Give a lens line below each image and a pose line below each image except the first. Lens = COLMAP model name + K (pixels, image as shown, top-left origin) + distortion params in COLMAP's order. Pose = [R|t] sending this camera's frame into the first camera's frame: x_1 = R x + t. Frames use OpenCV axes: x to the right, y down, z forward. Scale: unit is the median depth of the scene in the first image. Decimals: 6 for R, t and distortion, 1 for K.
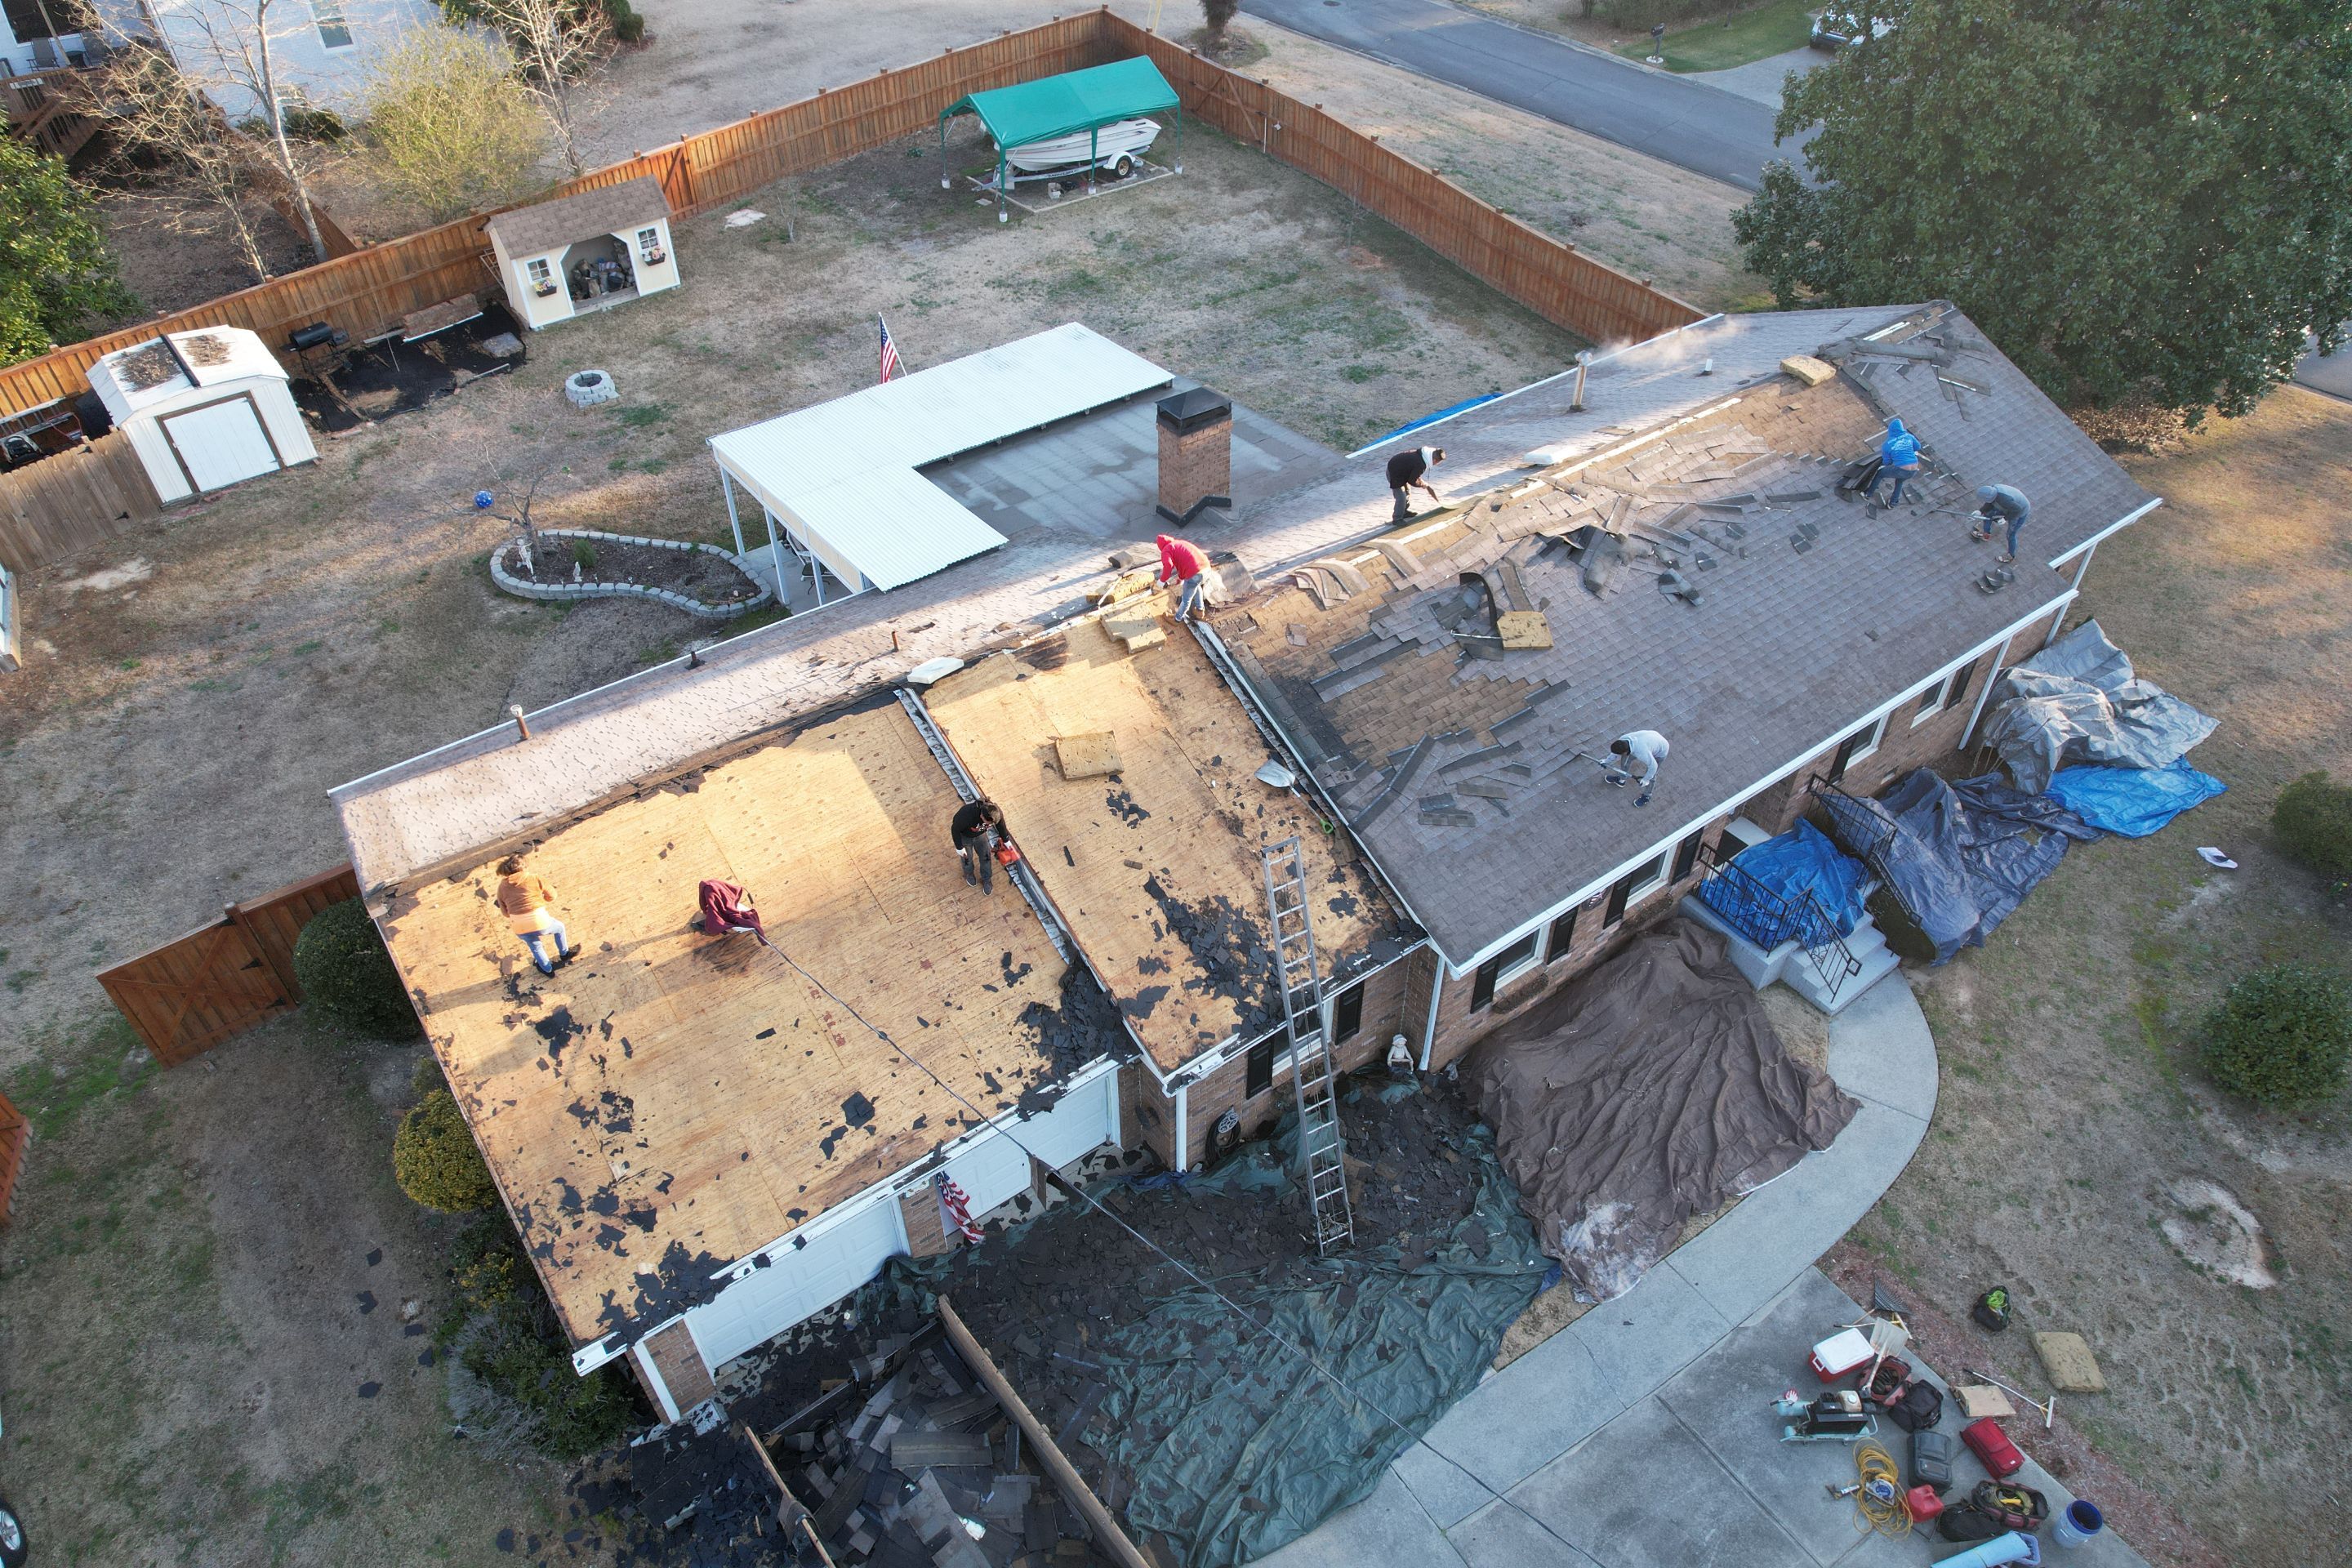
lens RADIAL K [[1513.7, 0, 1177.4], [0, 1513.7, 779.2], [0, 0, 1]] dist [-0.079462, 0.074935]
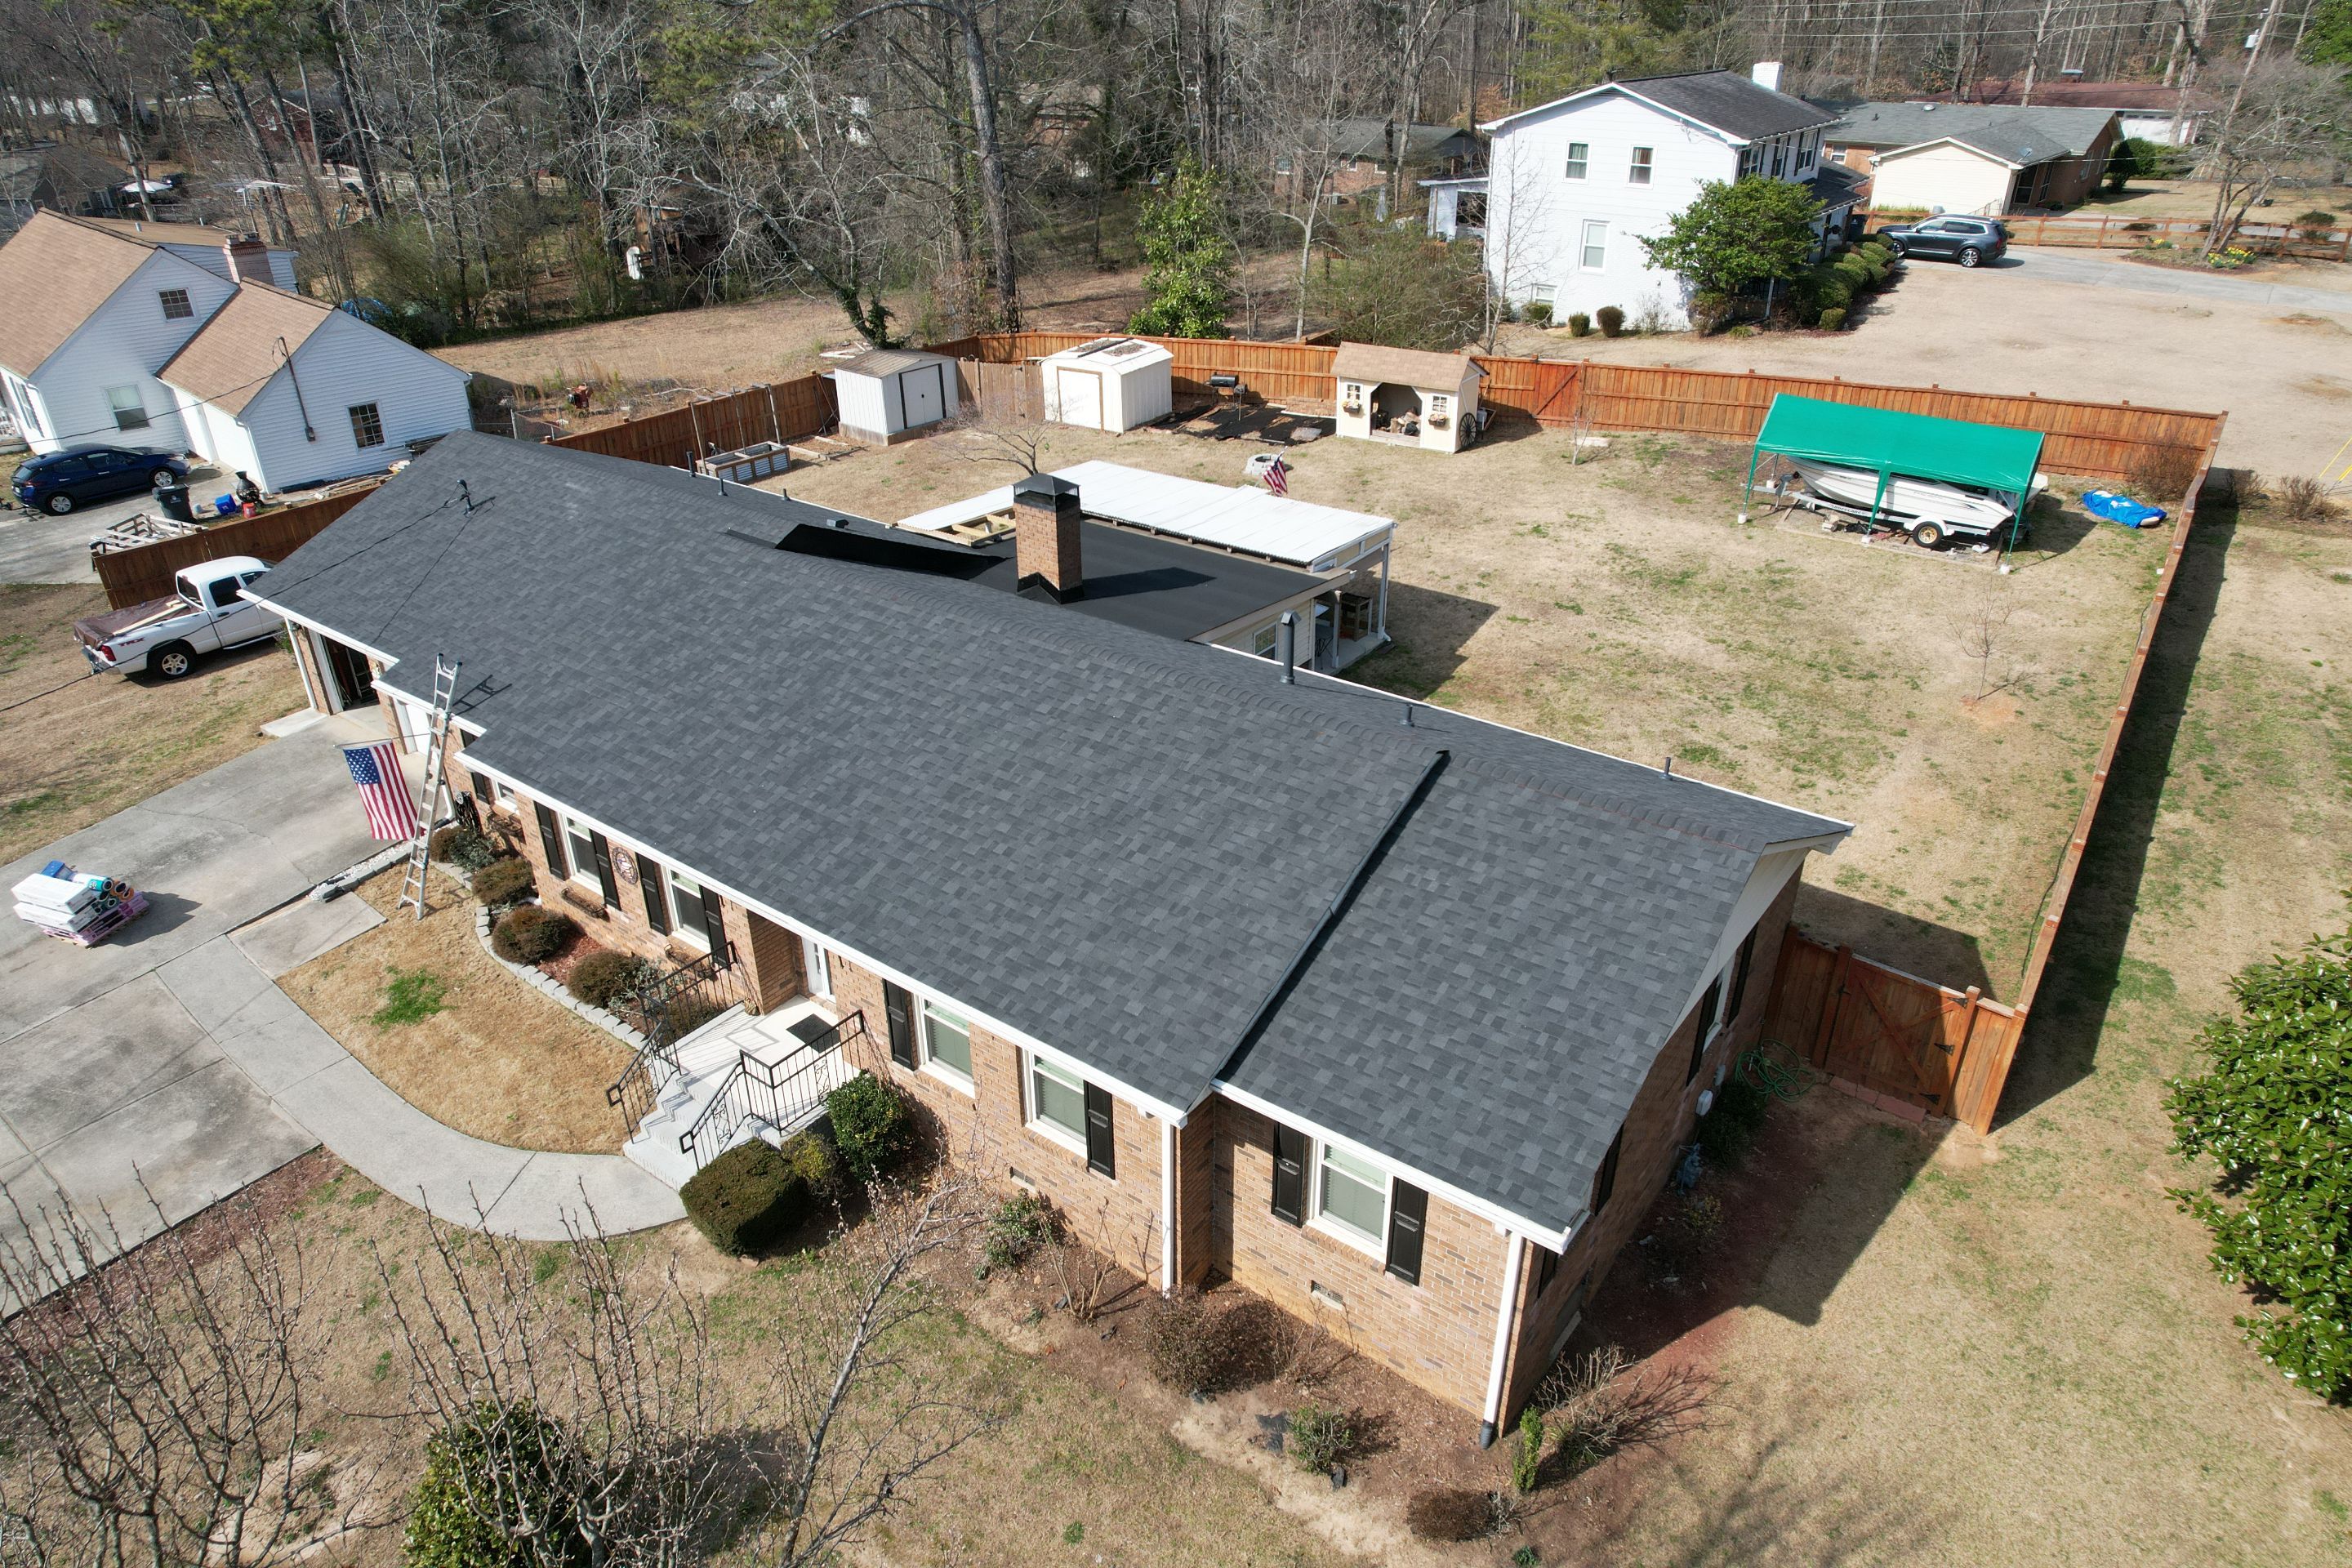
lens RADIAL K [[1513.7, 0, 1177.4], [0, 1513.7, 779.2], [0, 0, 1]] dist [-0.079462, 0.074935]
pose [[0.298328, 0.451187, -0.841089, 0.738976], [-0.624066, 0.758964, 0.185782, -0.242433], [0.722179, 0.469471, 0.507991, 0.413494]]
